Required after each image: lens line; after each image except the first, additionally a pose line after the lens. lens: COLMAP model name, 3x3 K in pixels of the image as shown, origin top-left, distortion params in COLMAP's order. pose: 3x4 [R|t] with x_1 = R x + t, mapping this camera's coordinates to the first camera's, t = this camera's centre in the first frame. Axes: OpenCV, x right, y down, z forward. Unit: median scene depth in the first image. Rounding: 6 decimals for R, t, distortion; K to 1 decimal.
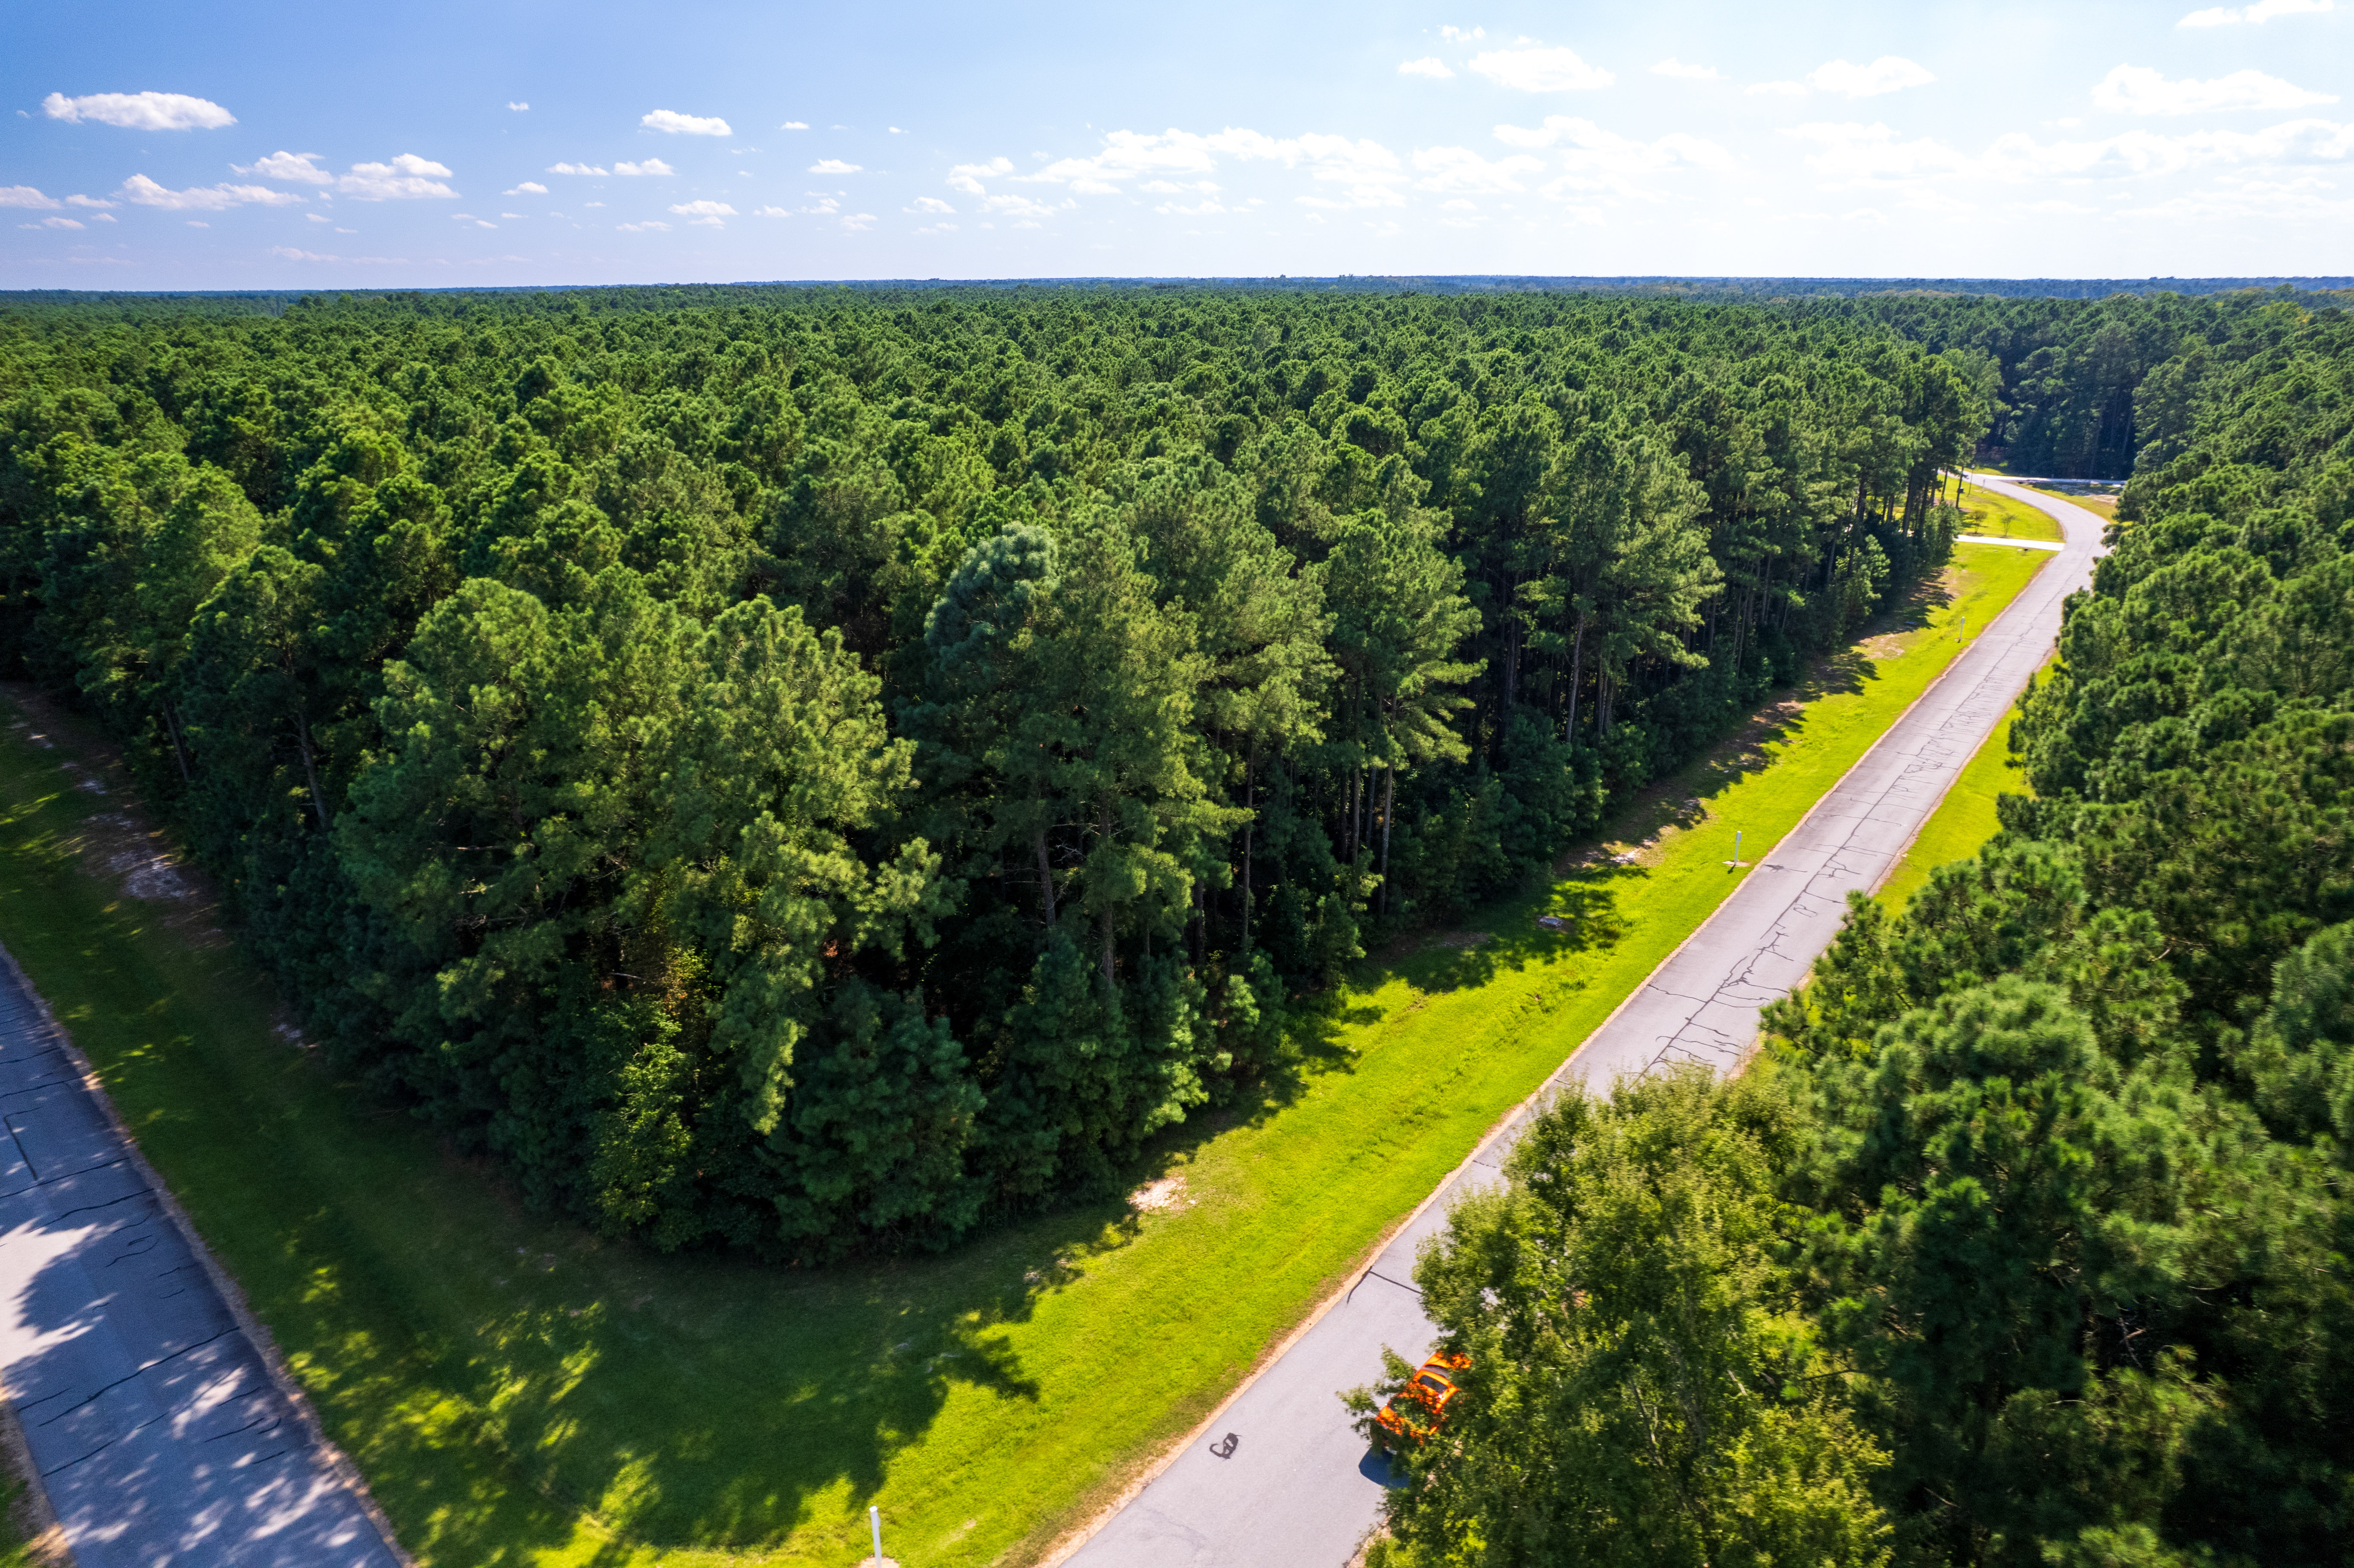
lens RADIAL K [[1501.3, 0, 1184.3], [0, 1501.3, 786.9], [0, 0, 1]] dist [-0.009601, -0.001599]
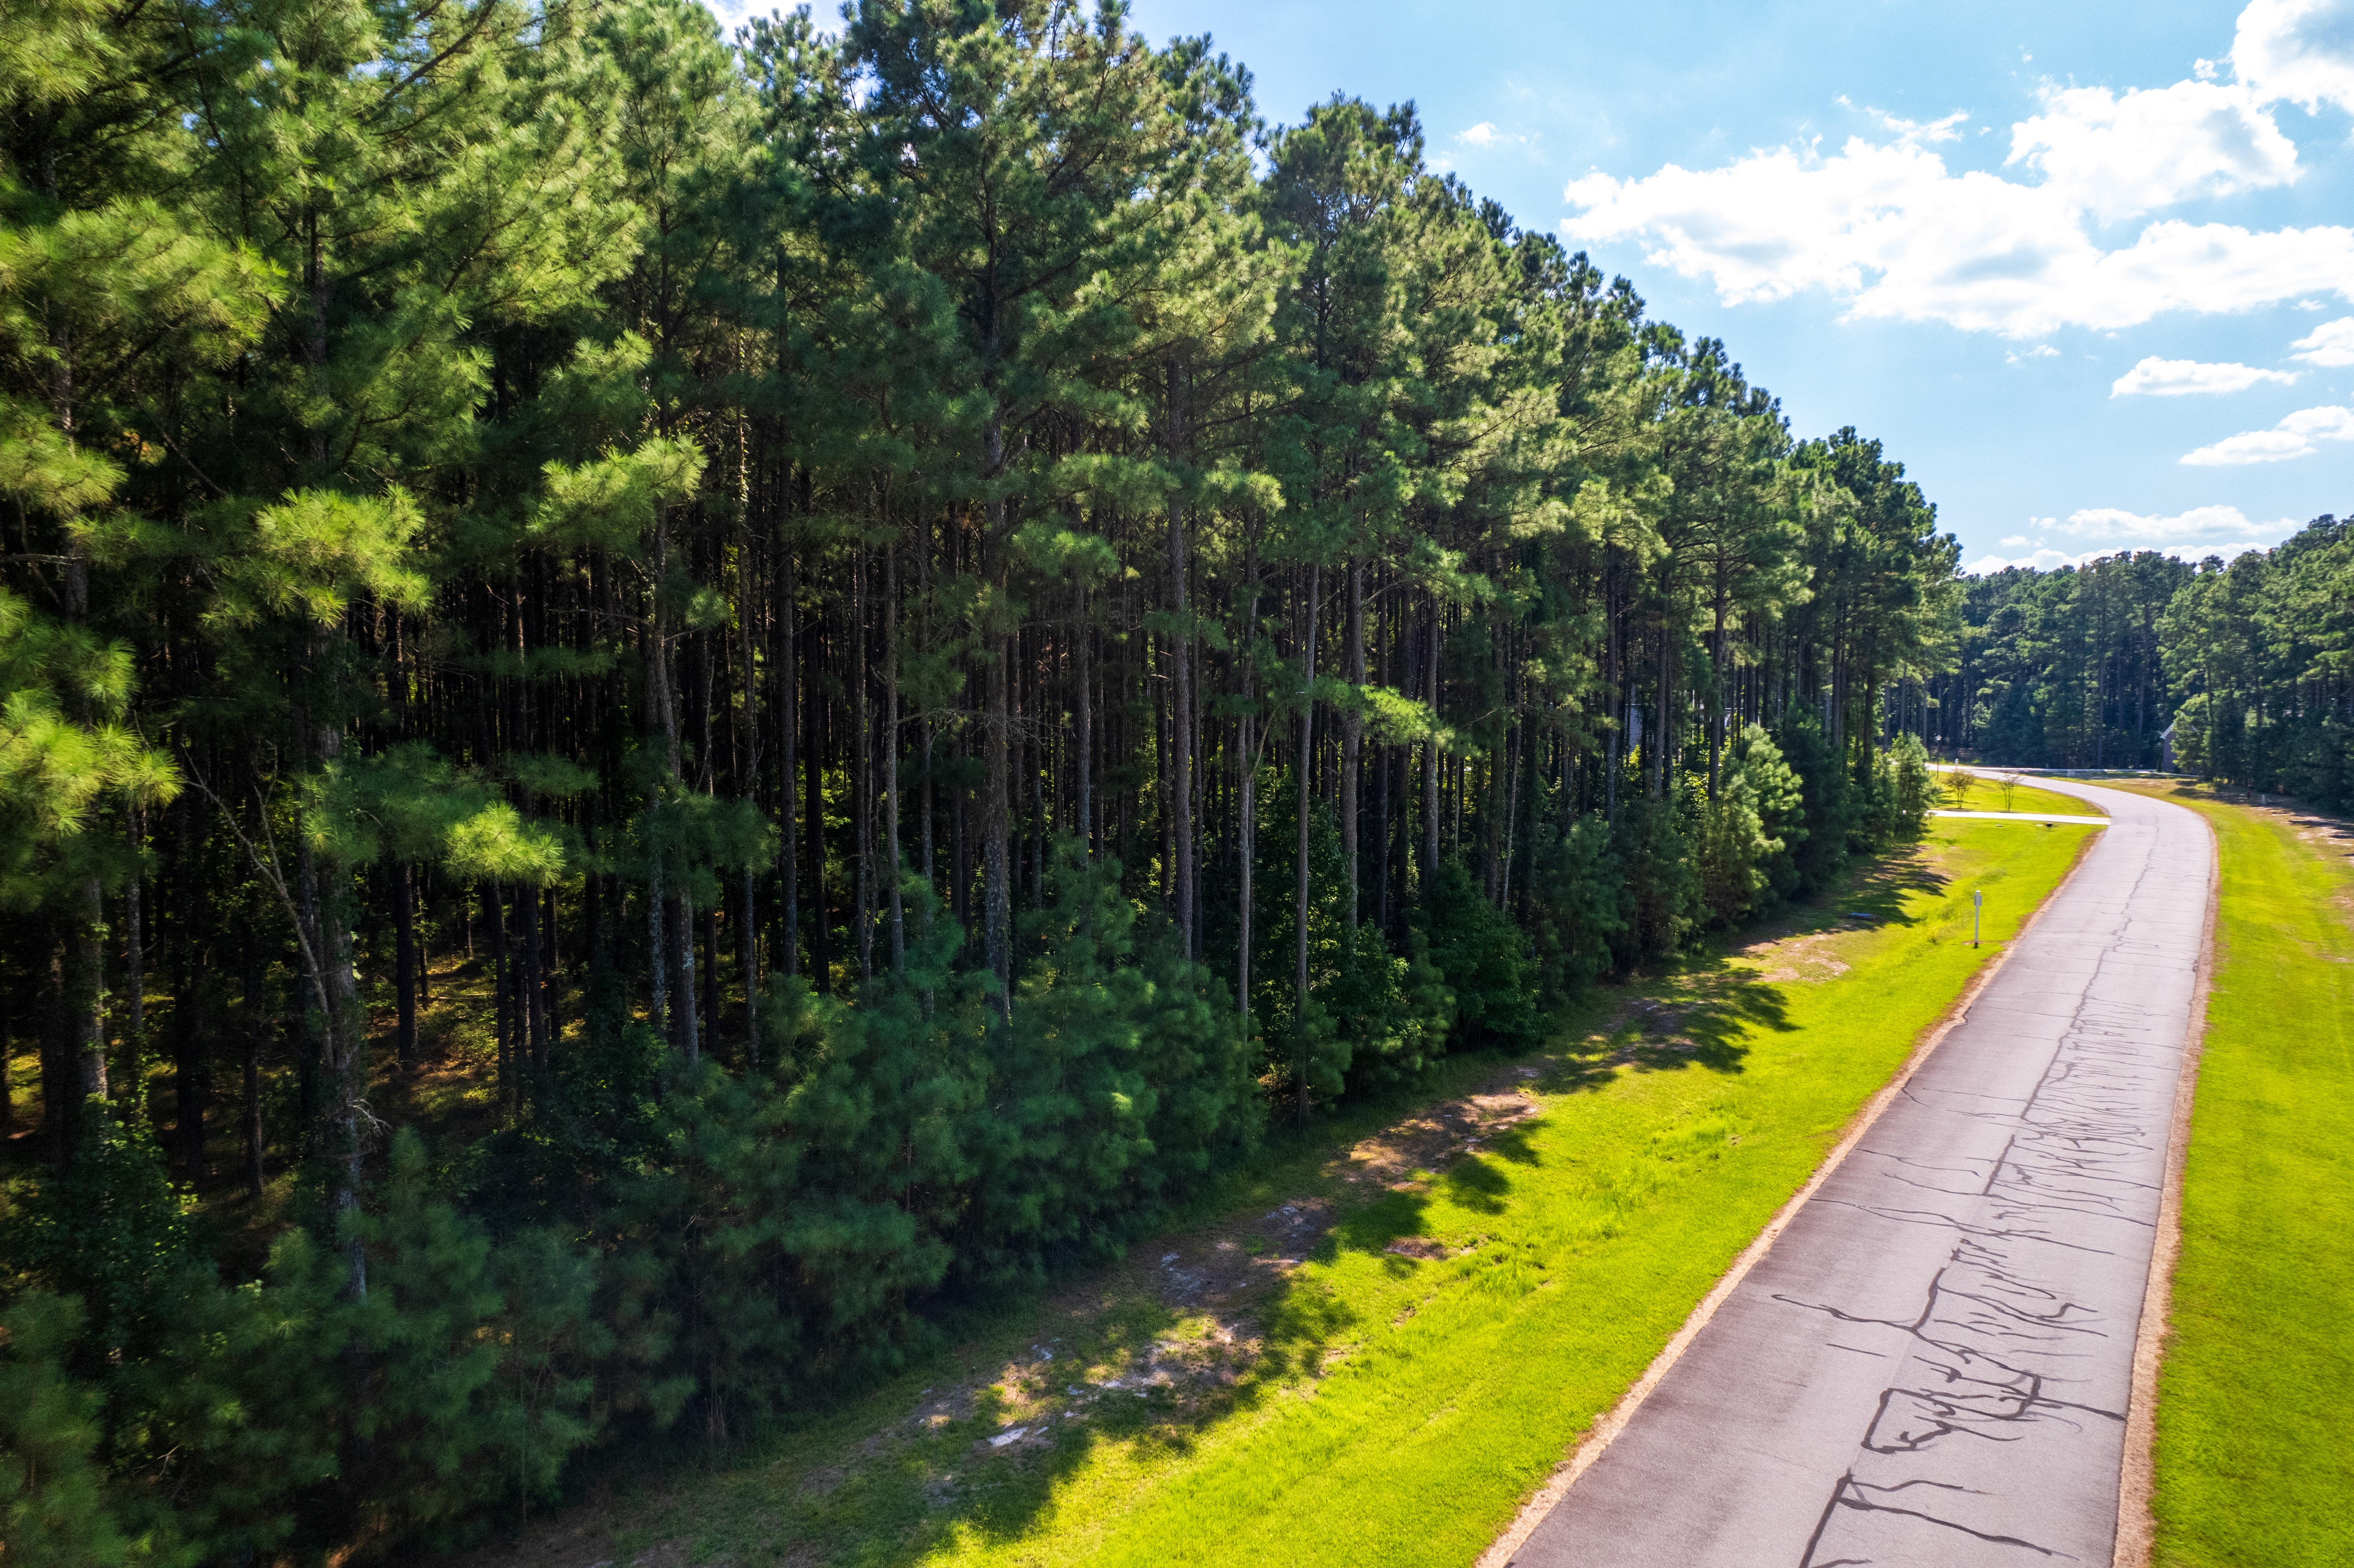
lens RADIAL K [[1501.3, 0, 1180.2], [0, 1501.3, 772.2], [0, 0, 1]] dist [-0.009601, -0.001599]
pose [[0.999784, -0.016166, 0.013074, 0.281435], [0.019146, 0.961048, -0.275717, -0.030734], [-0.008107, 0.275908, 0.961150, 0.572178]]
